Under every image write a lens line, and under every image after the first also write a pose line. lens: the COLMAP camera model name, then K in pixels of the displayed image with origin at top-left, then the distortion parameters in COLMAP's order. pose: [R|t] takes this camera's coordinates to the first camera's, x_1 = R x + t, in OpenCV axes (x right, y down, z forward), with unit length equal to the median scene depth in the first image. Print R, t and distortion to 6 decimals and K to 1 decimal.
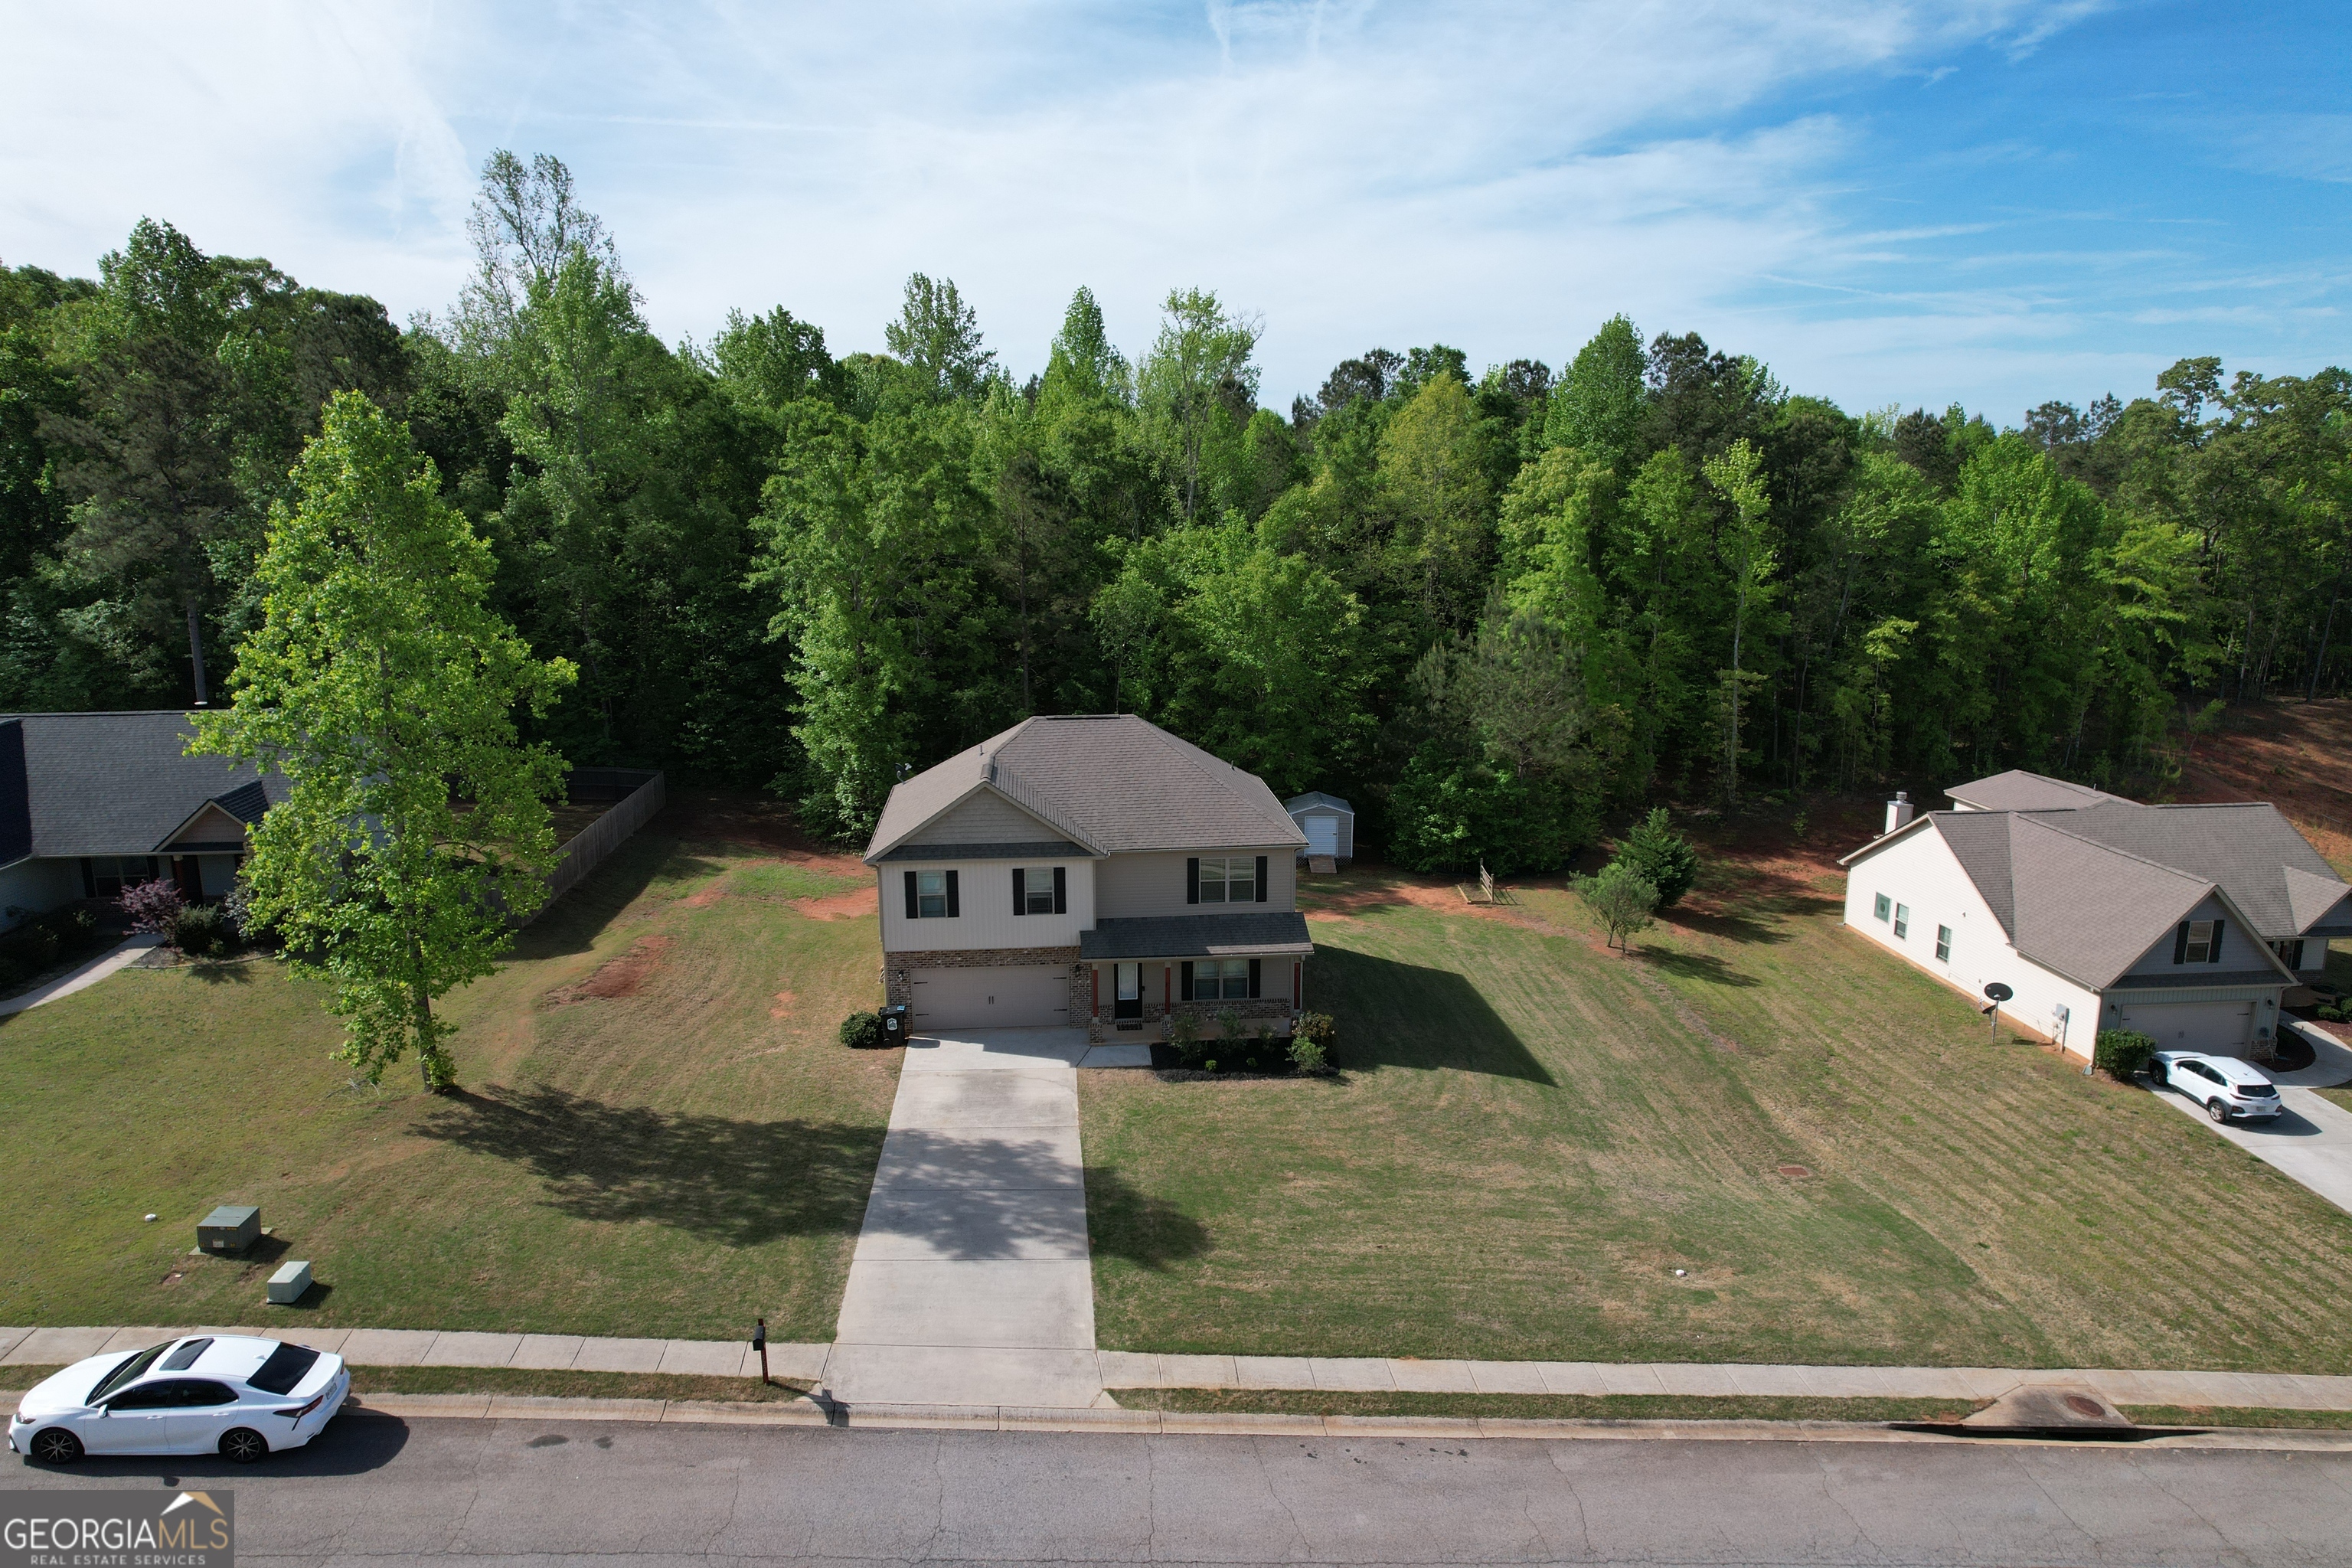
lens RADIAL K [[1505.5, 0, 1179.0], [0, 1505.5, 777.9], [0, 0, 1]] dist [-0.077470, 0.069714]
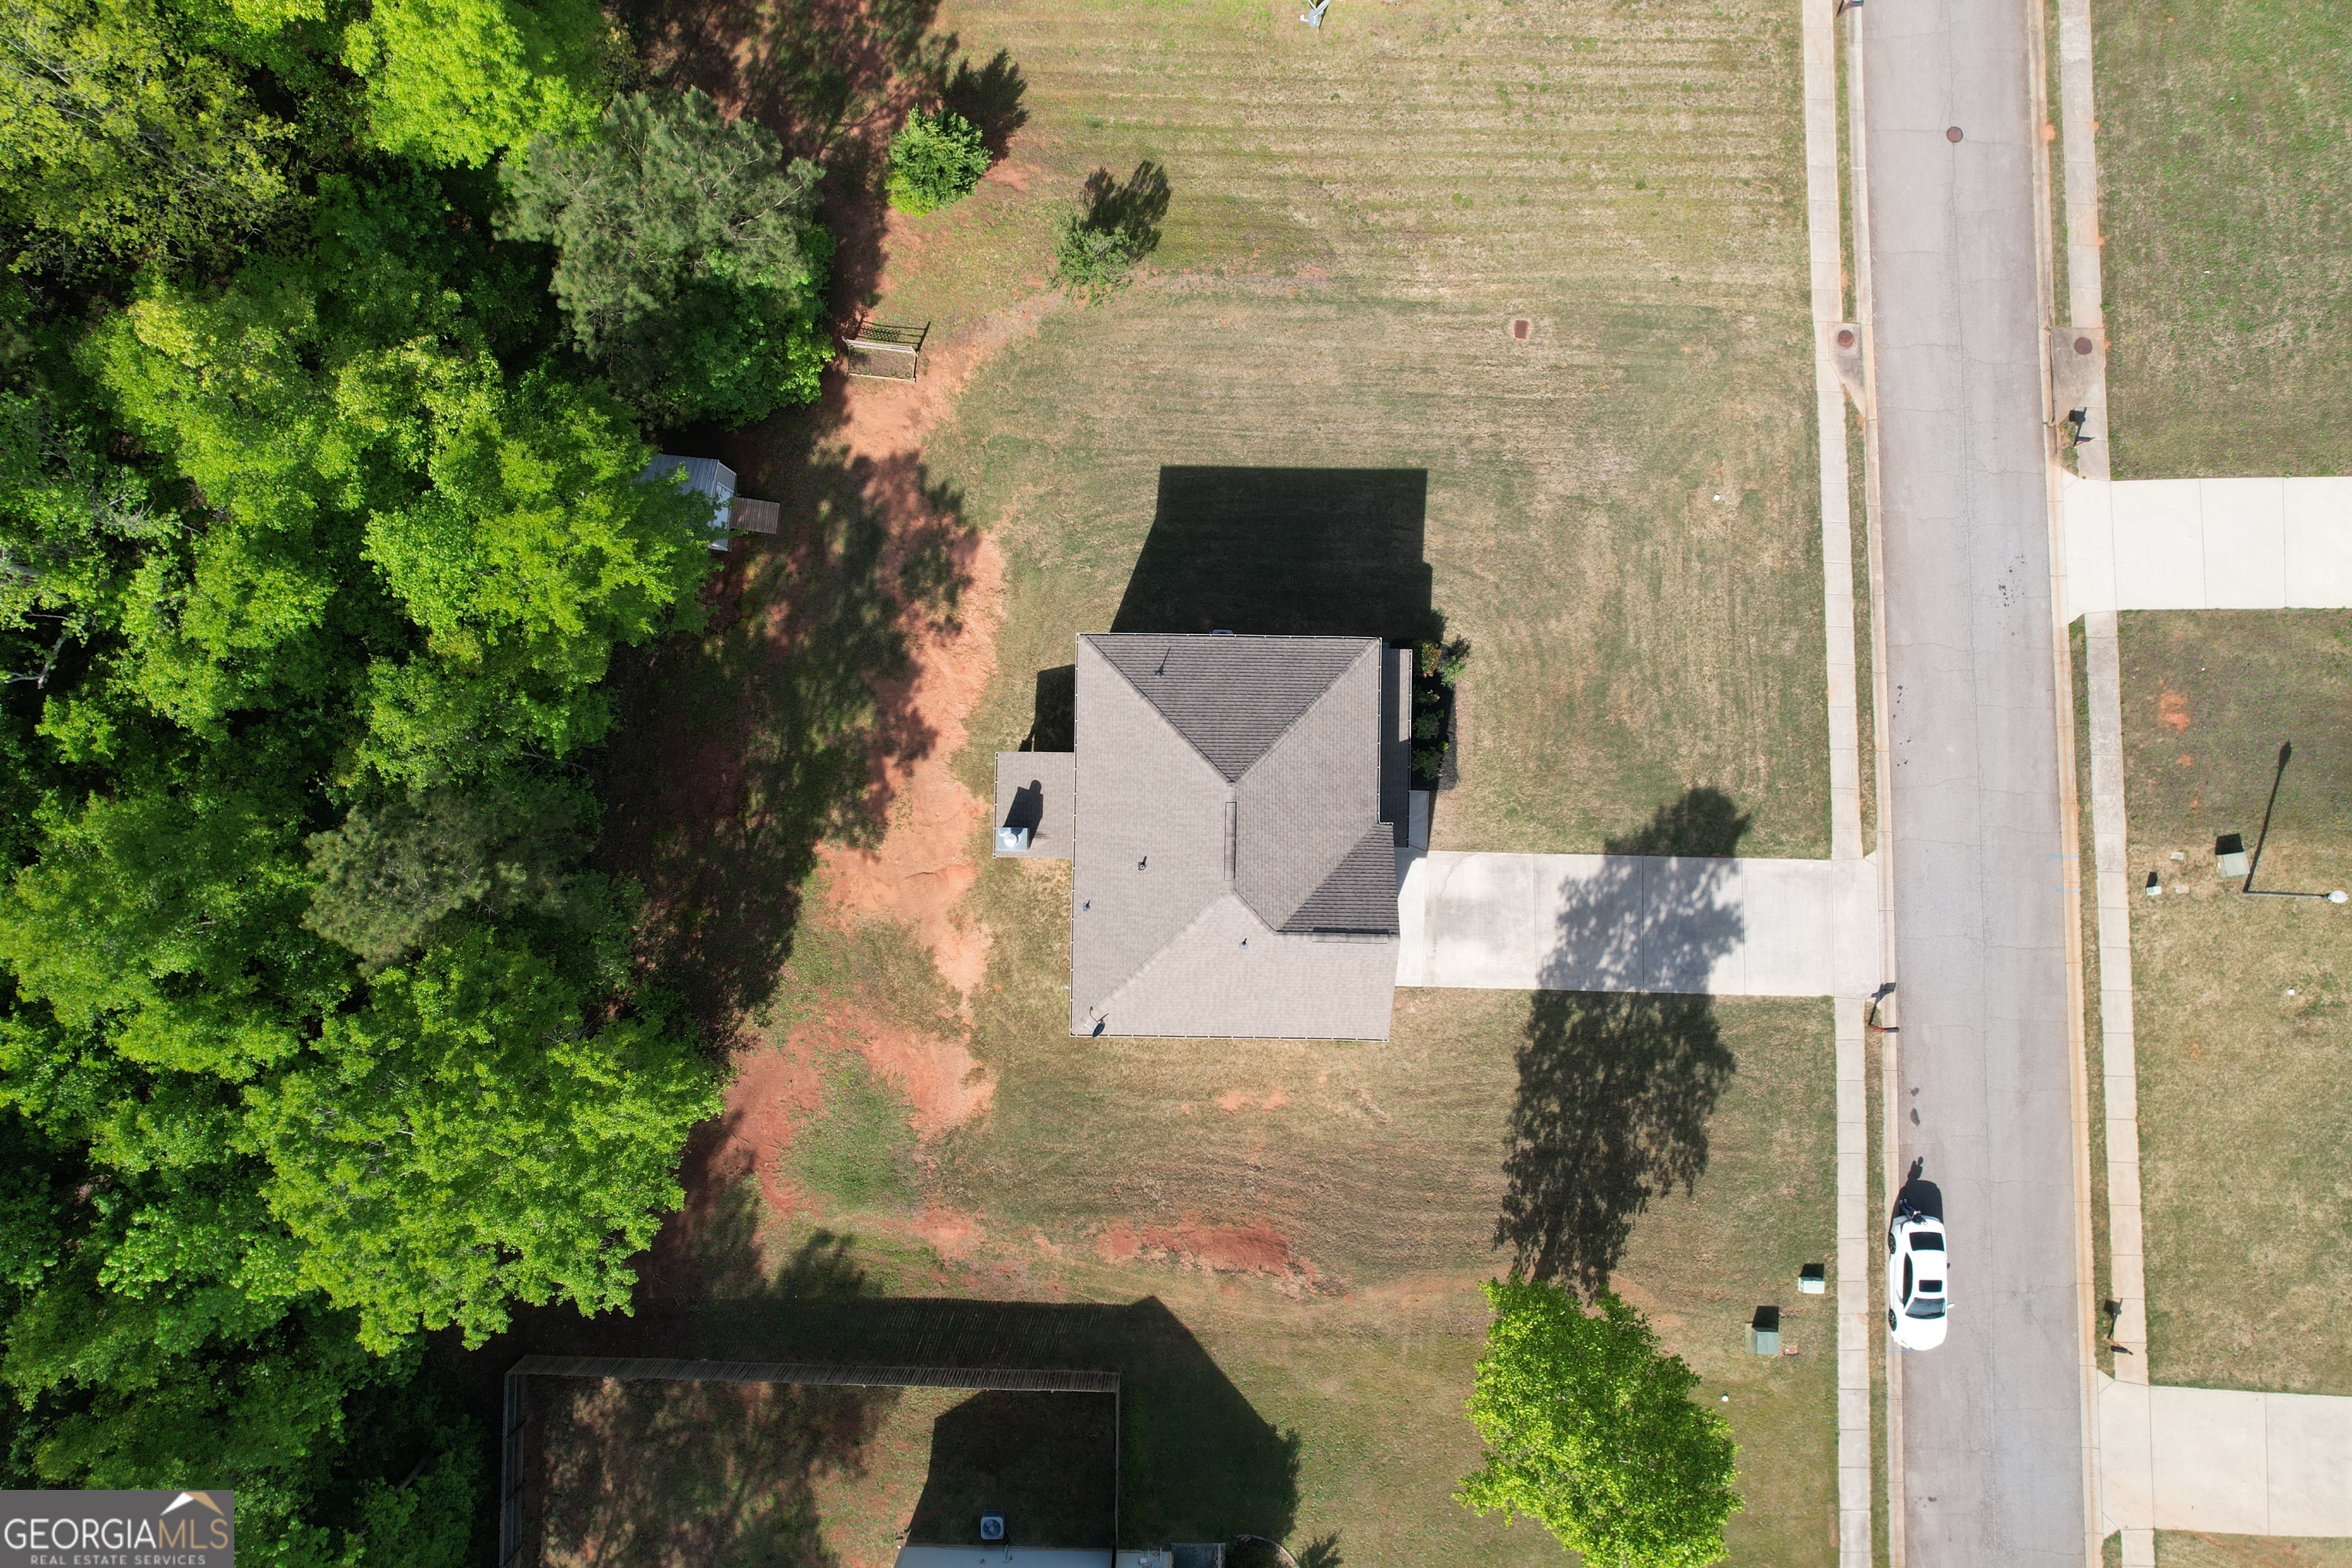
lens RADIAL K [[1513.5, 0, 1179.7], [0, 1513.5, 770.4], [0, 0, 1]] dist [-0.074402, 0.064746]
pose [[0.113994, -0.993468, 0.005097, -0.029452], [0.200475, 0.028028, 0.979298, -1.066801], [-0.973044, -0.110613, 0.202361, 0.920455]]
